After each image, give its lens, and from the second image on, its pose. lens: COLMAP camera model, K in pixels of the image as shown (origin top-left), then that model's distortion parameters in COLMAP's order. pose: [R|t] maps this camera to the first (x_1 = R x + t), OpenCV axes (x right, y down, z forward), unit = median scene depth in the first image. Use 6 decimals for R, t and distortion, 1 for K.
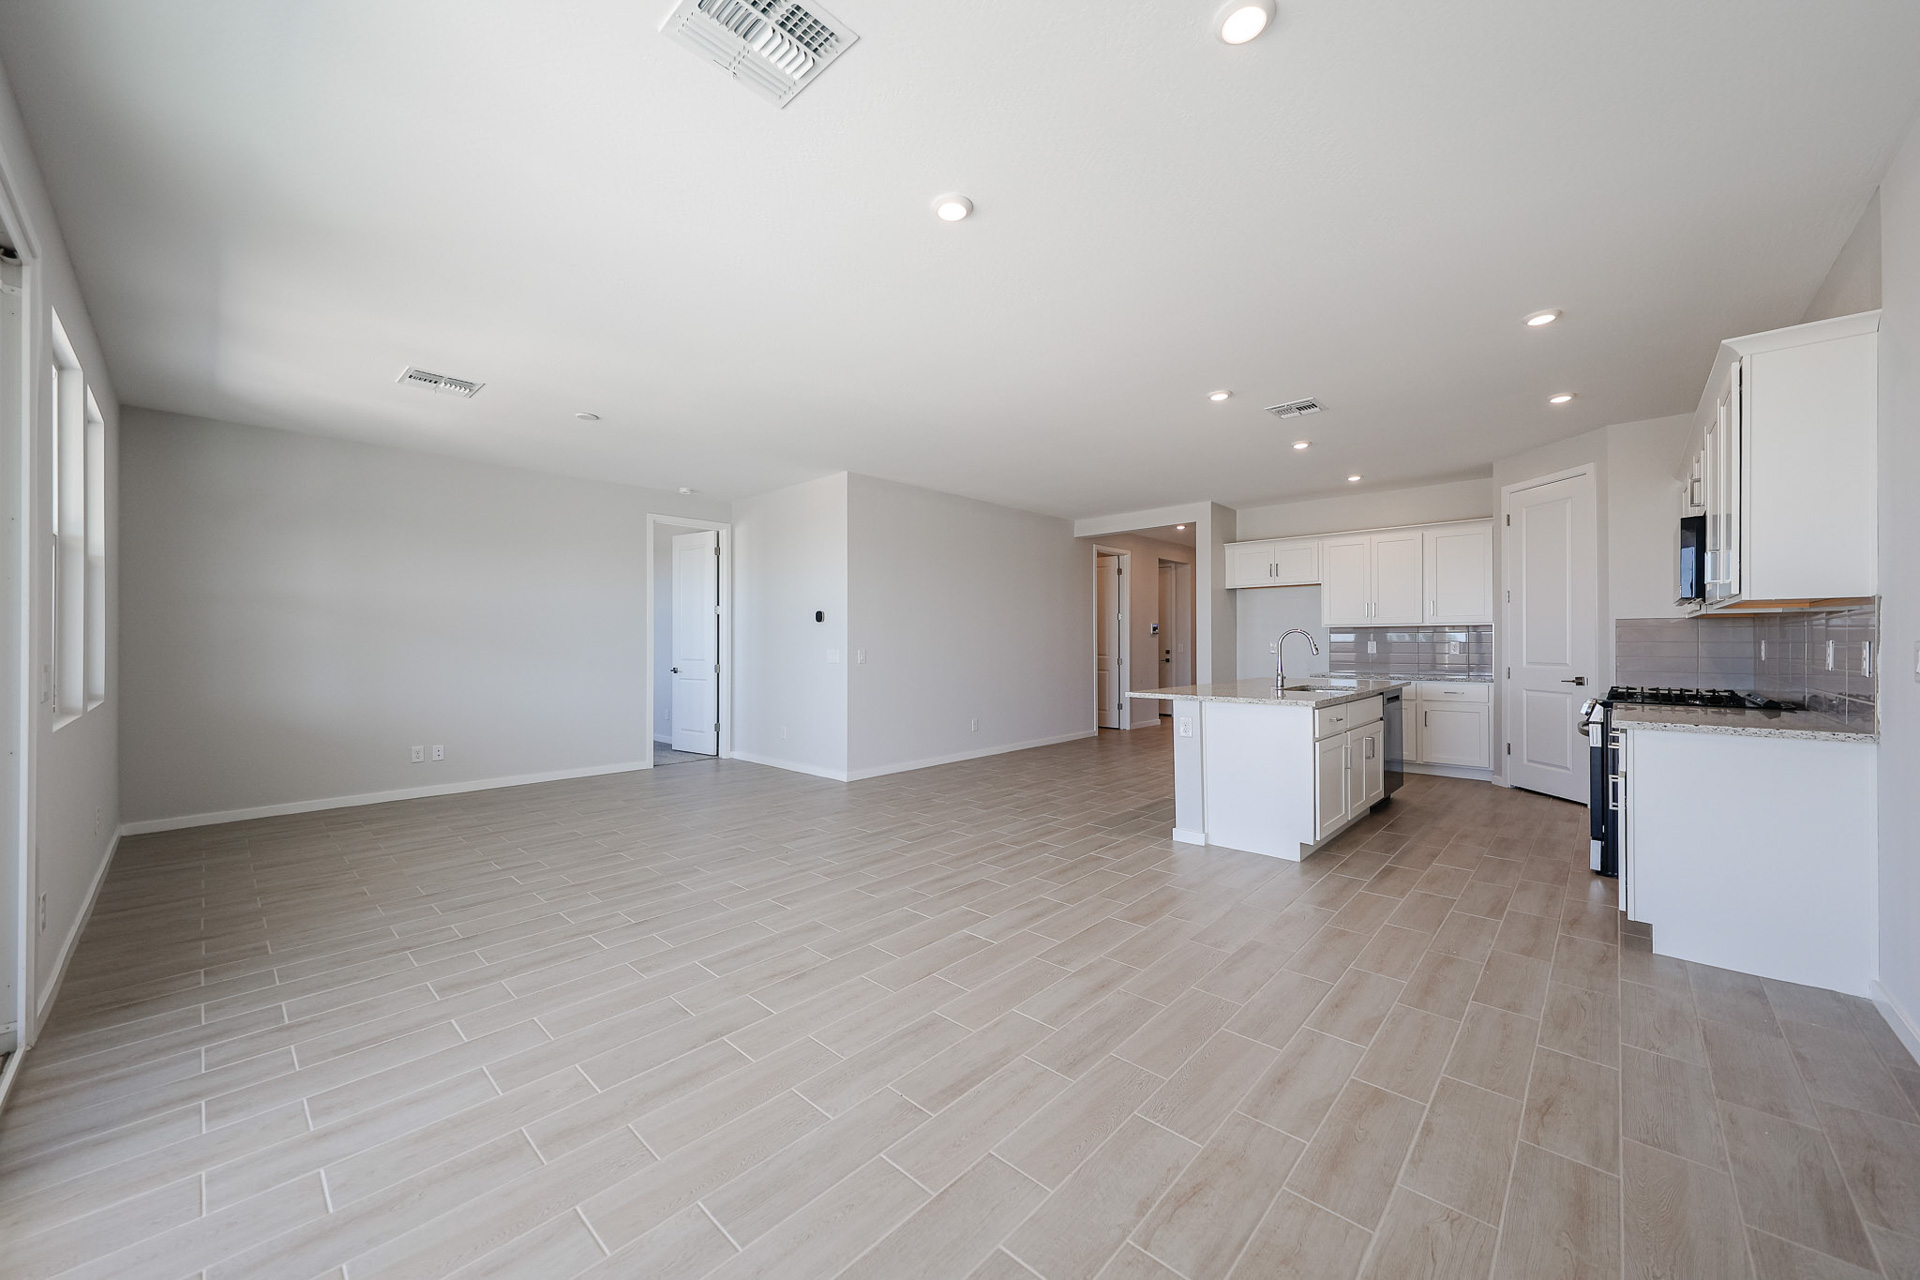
lens RADIAL K [[703.6, 0, 960.0], [0, 703.6, 640.0], [0, 0, 1]] dist [-0.001565, -0.000093]
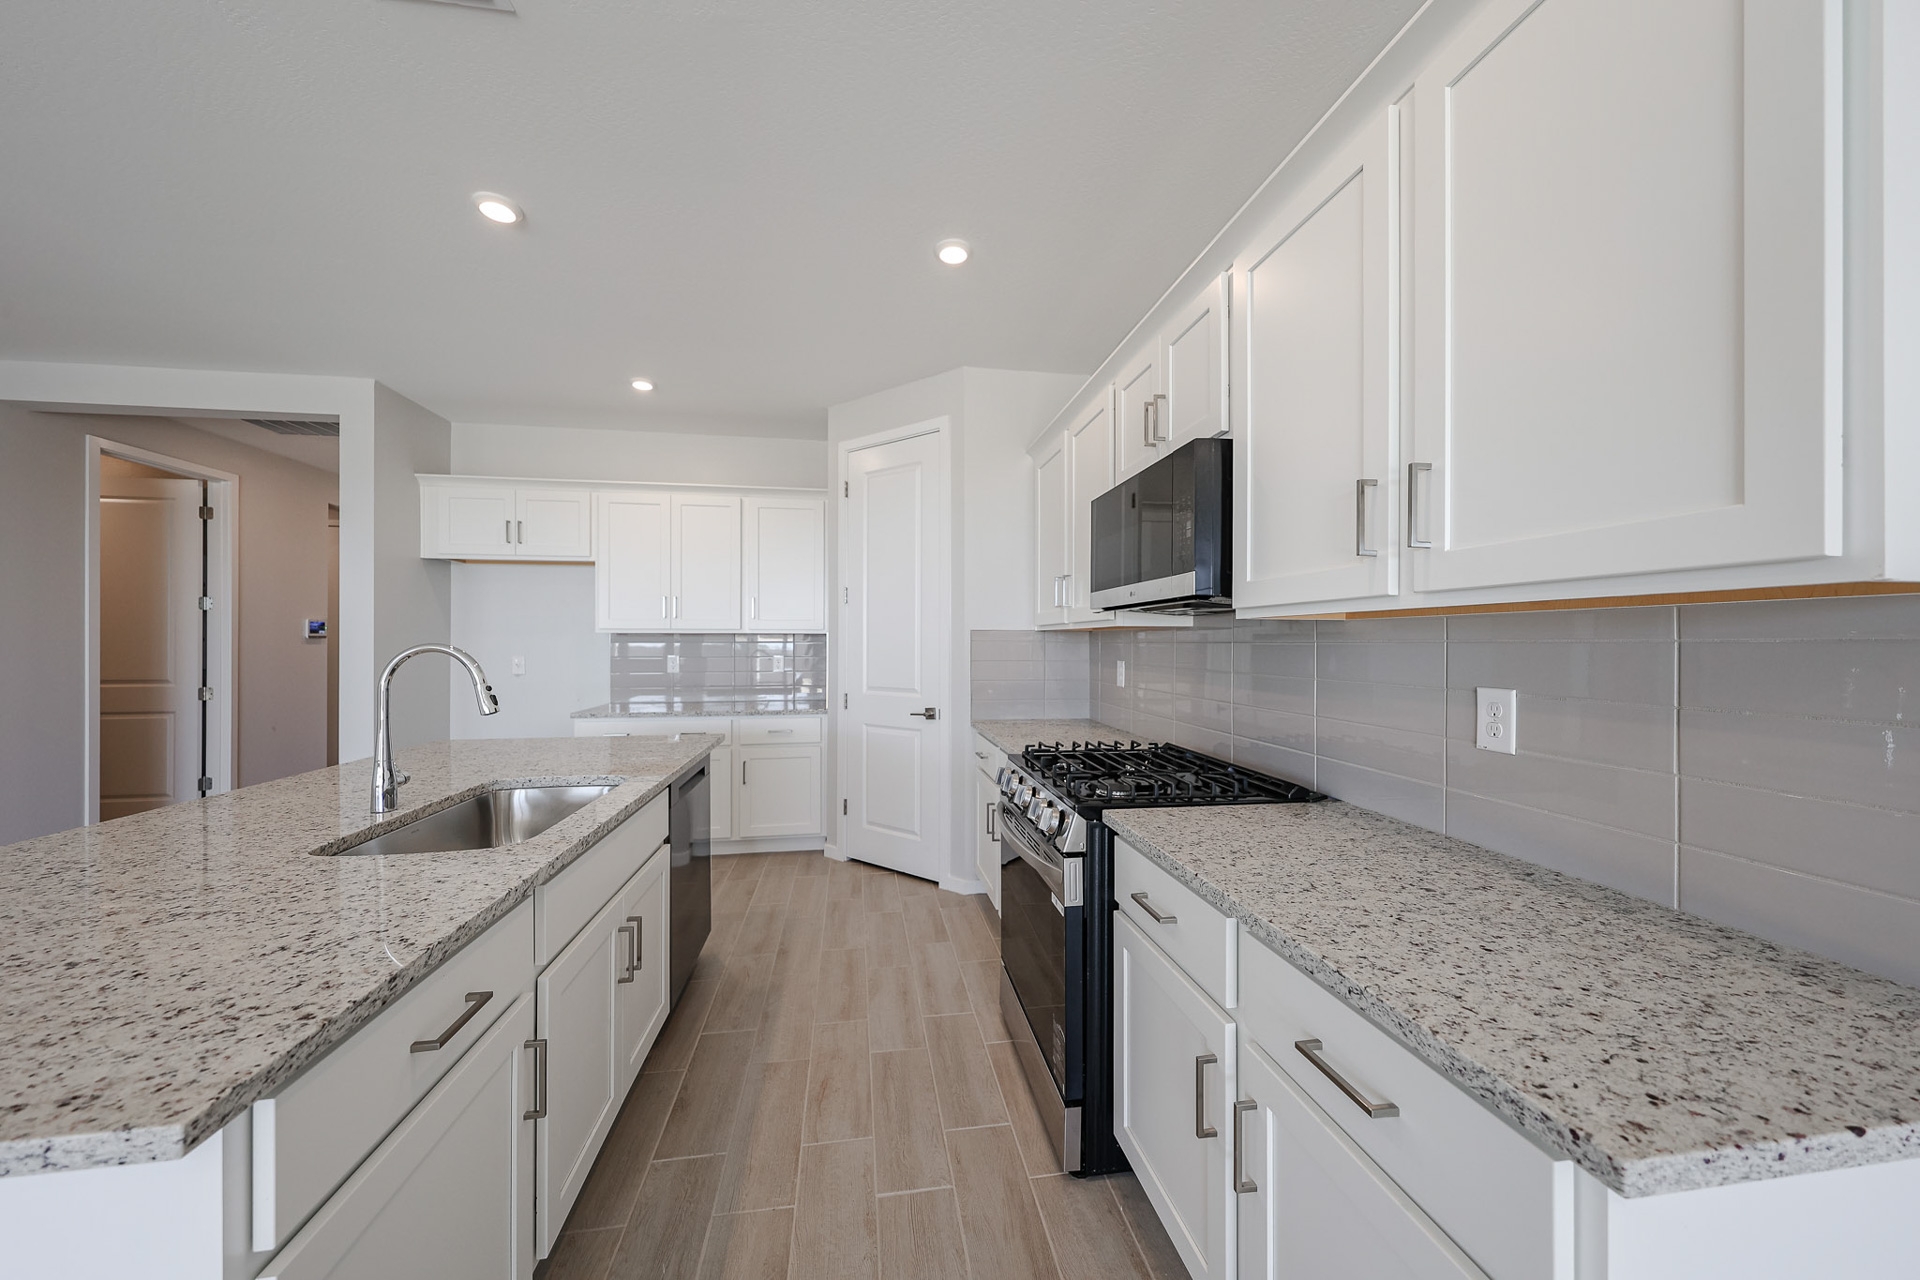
lens RADIAL K [[664.9, 0, 951.1], [0, 664.9, 639.0], [0, 0, 1]] dist [0.005842, 0.000028]
pose [[0.624159, 0.007871, 0.781258, 0.313600], [-0.005886, 0.999968, -0.005372, -0.013861], [-0.781275, -0.001246, 0.624185, 0.488049]]
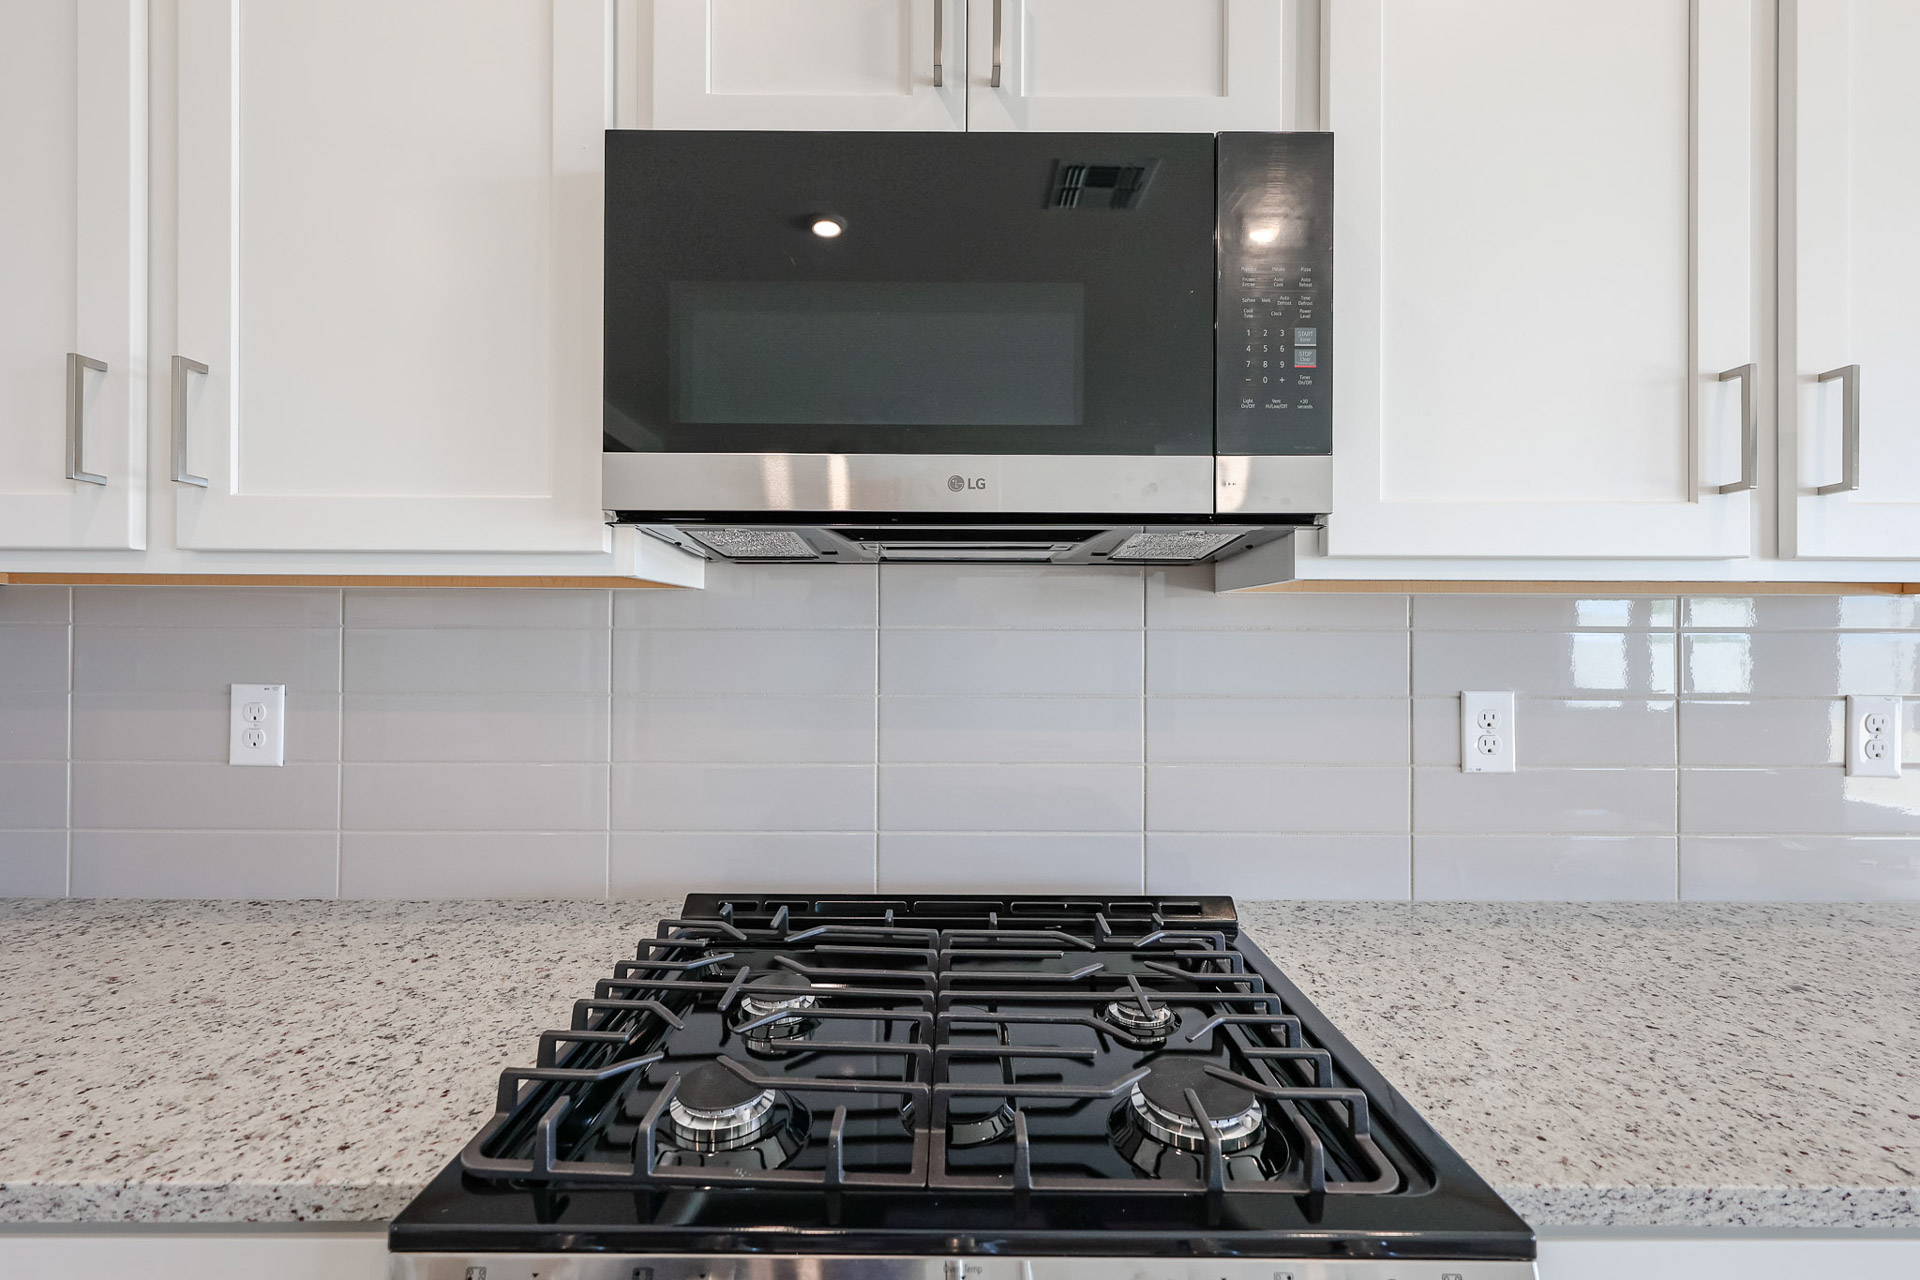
lens RADIAL K [[827.1, 0, 960.0], [0, 827.1, 640.0], [0, 0, 1]] dist [-0.001877, -0.000365]
pose [[-0.683880, -0.009884, 0.729528, 0.537676], [-0.006256, 0.999951, 0.007684, -0.013722], [-0.729568, 0.000691, -0.683908, 0.728708]]
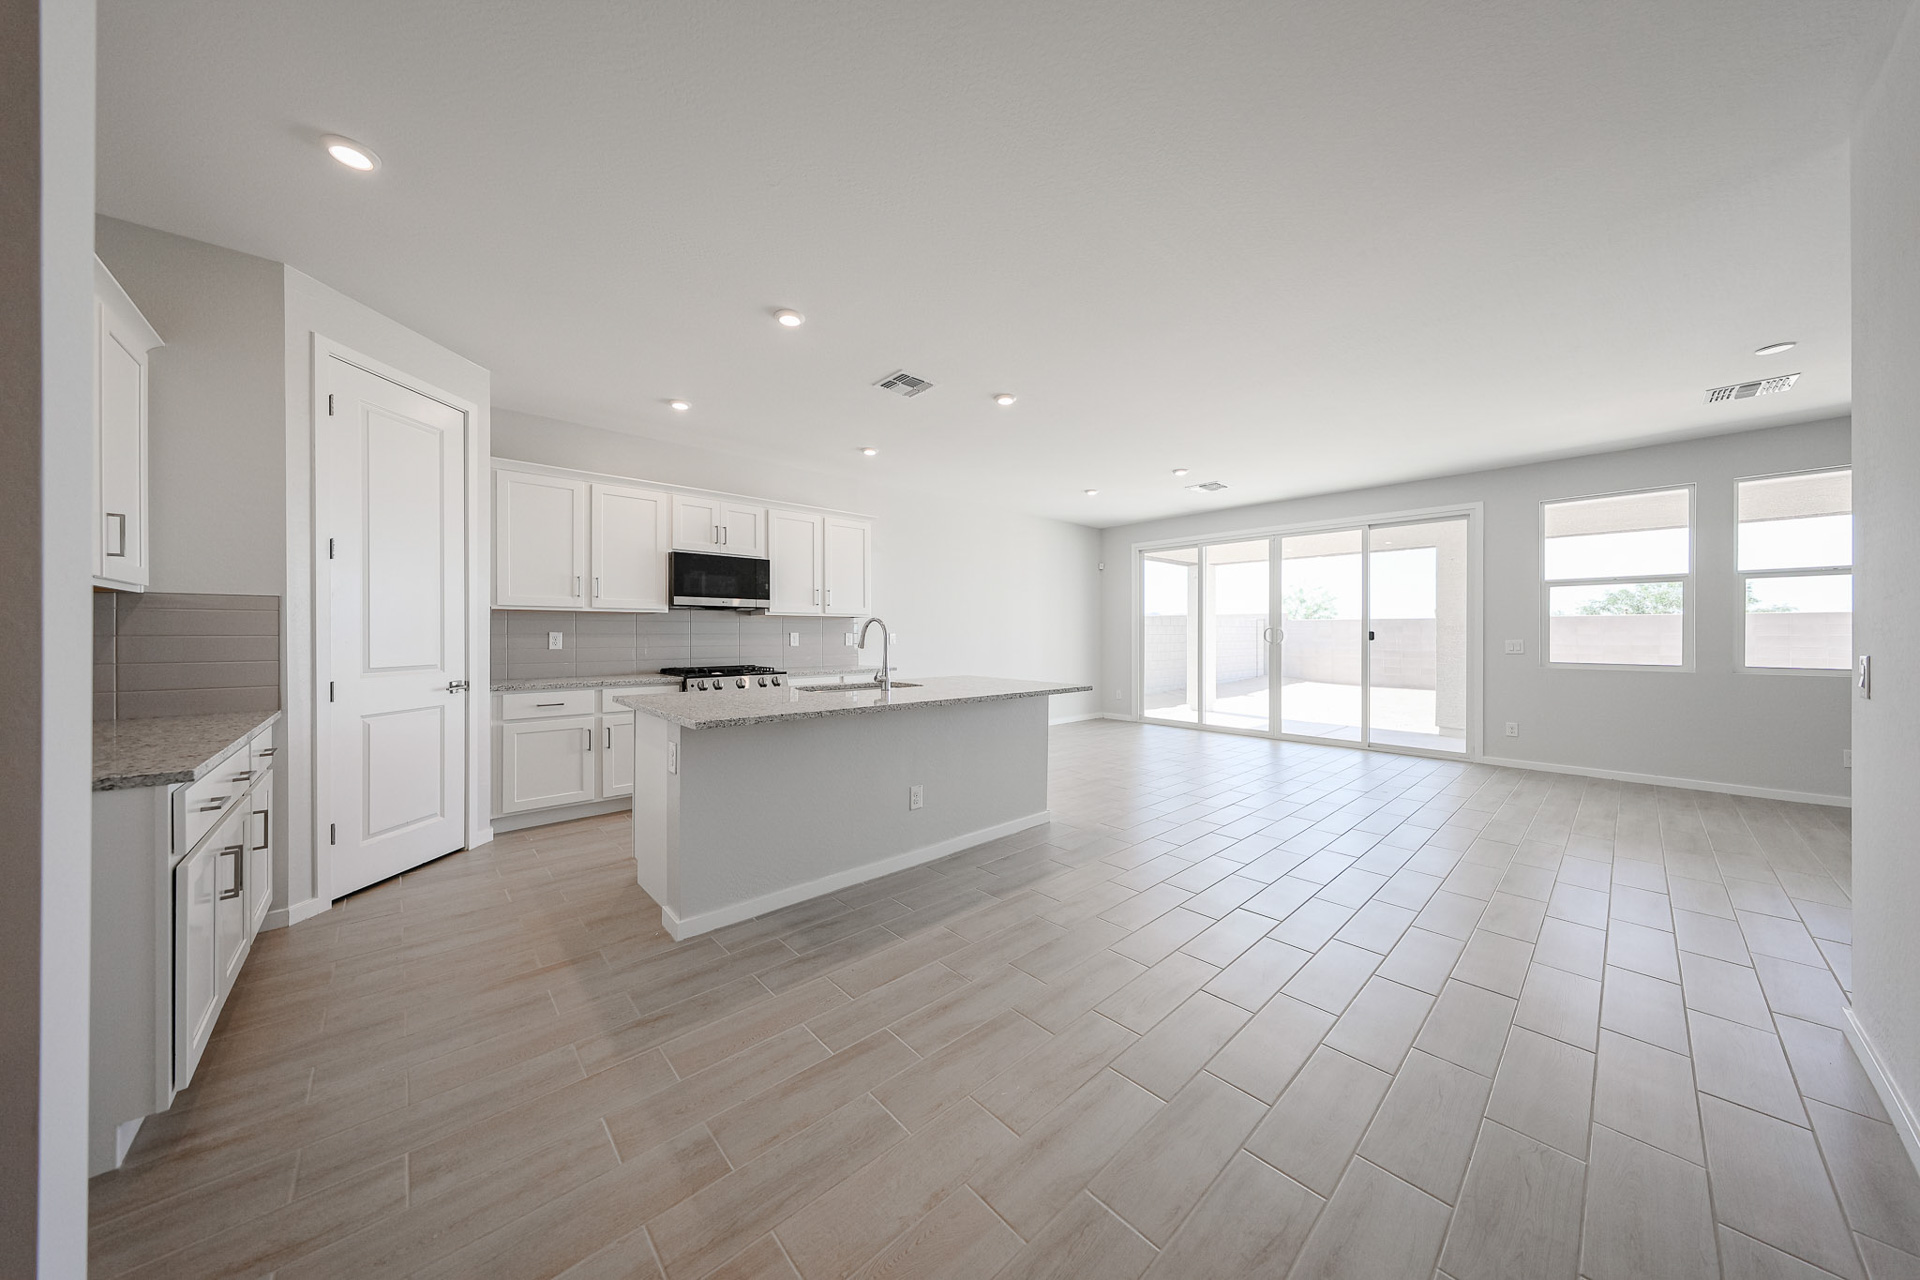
lens RADIAL K [[616.8, 0, 952.6], [0, 616.8, 637.0], [0, 0, 1]] dist [0.001009, 0.000040]
pose [[-0.996234, 0.001710, 0.086690, 0.269735], [0.001874, 0.999997, 0.001810, 0.005490], [-0.086687, 0.001965, -0.996234, 1.418671]]
